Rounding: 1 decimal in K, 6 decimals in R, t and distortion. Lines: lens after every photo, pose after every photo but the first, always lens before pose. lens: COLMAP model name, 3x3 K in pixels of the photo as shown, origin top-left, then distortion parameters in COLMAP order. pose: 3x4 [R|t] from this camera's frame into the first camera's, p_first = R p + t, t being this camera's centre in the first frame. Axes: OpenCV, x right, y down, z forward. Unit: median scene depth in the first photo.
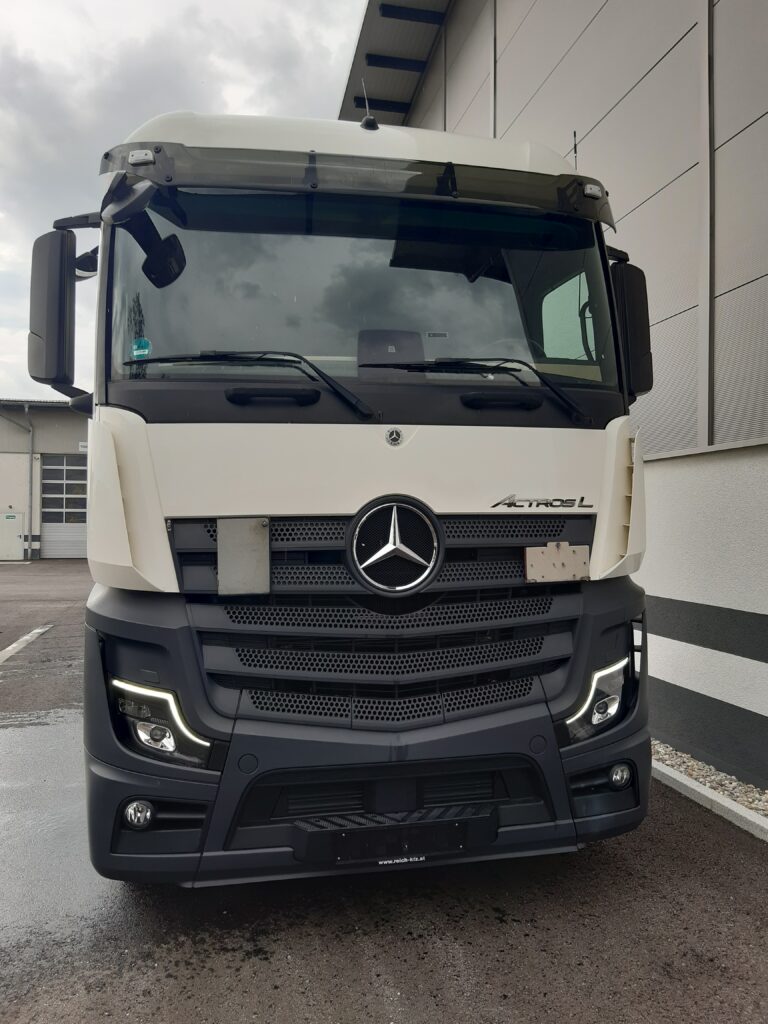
lens RADIAL K [[792.4, 0, 383.0], [0, 792.4, 518.3], [0, 0, 1]] dist [0.087070, -0.136977]
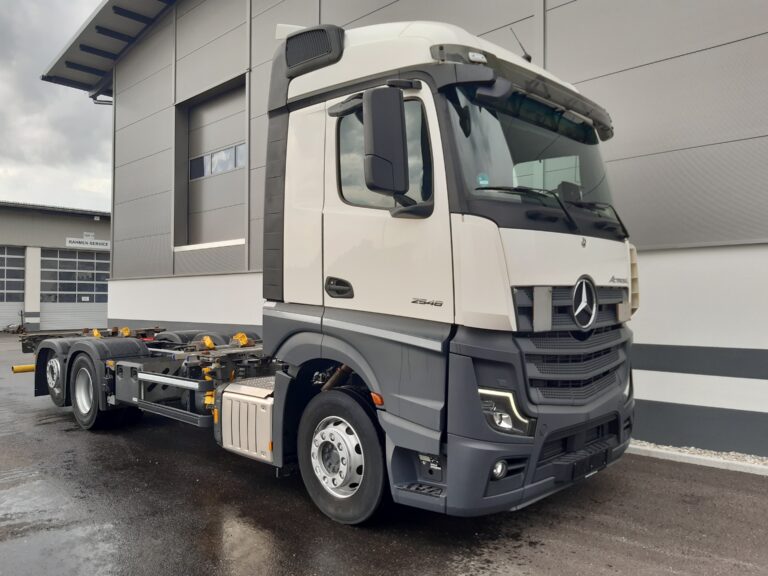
lens RADIAL K [[587.1, 0, 383.1], [0, 587.1, 313.2], [0, 0, 1]] dist [0.071405, 0.000245]
pose [[0.823116, -0.018664, 0.567566, -1.163063], [0.013152, 0.999818, 0.013804, 0.033949], [-0.567720, -0.003897, 0.823212, 0.151134]]
